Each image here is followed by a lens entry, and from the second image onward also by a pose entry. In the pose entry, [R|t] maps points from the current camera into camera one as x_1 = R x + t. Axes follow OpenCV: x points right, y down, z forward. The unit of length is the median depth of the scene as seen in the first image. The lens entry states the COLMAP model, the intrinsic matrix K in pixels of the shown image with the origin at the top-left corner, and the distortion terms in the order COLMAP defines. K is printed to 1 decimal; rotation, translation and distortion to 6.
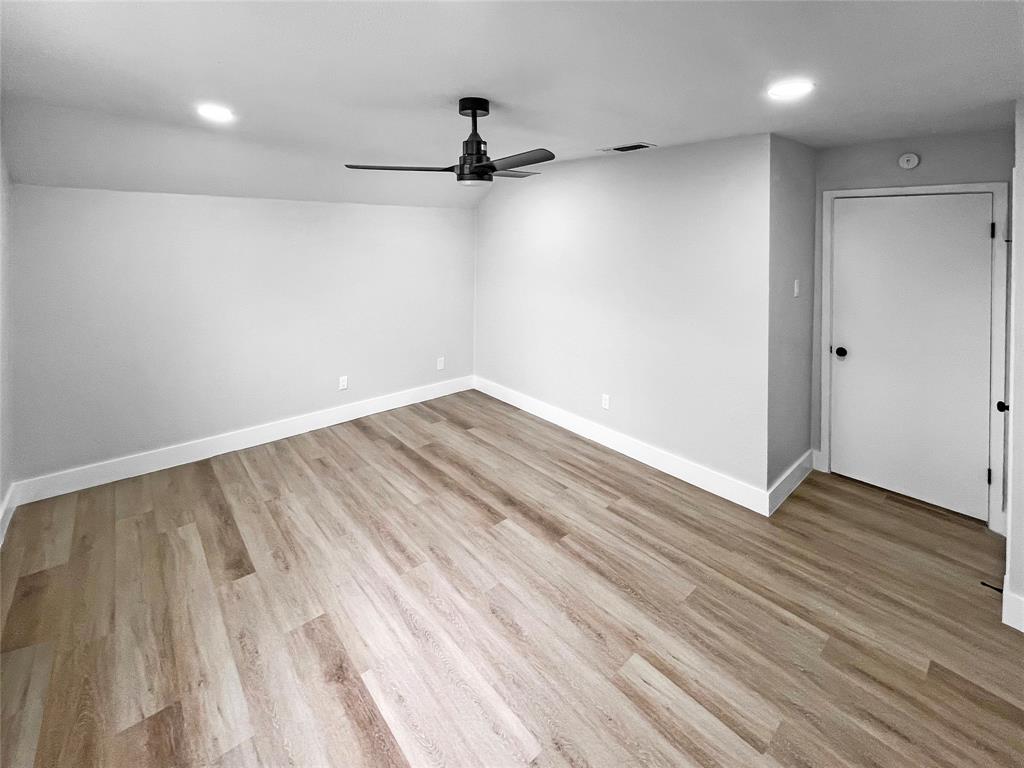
lens RADIAL K [[431.9, 0, 512.0], [0, 431.9, 384.0], [0, 0, 1]] dist [-0.001433, -0.000010]
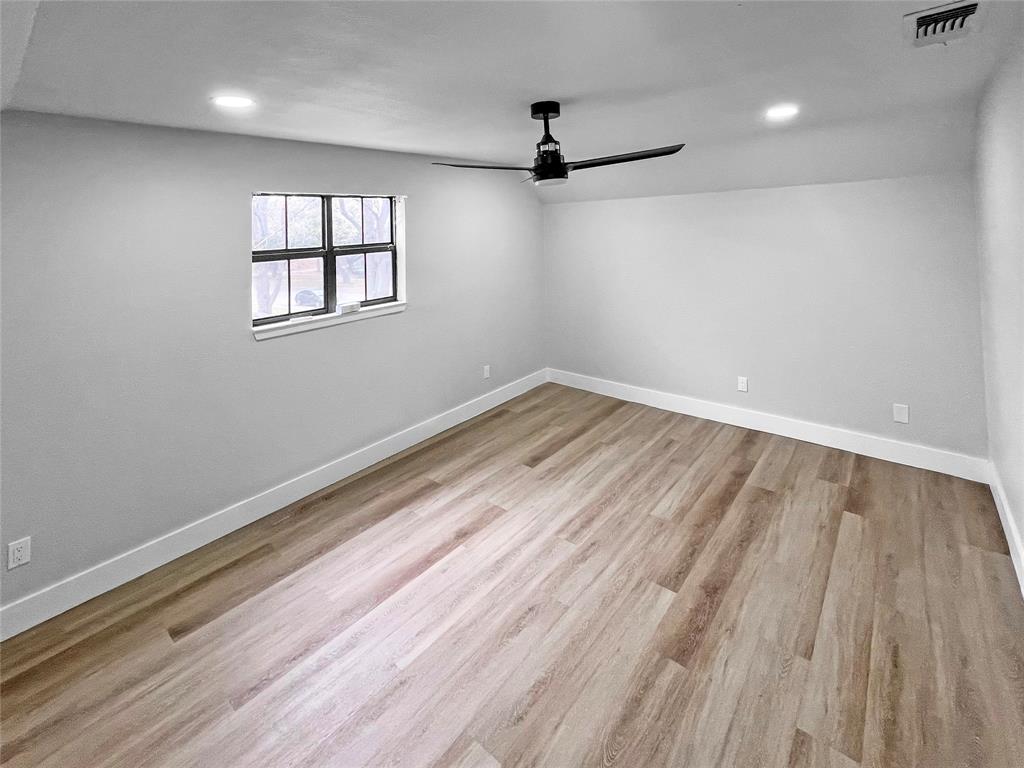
lens RADIAL K [[449.9, 0, 519.2], [0, 449.9, 369.3], [0, 0, 1]] dist [0.000094, 0.000137]
pose [[0.157875, 0.282974, -0.946045, 0.665189], [-0.286121, 0.930069, 0.230448, -0.181261], [0.945098, 0.234301, 0.227800, 0.529592]]
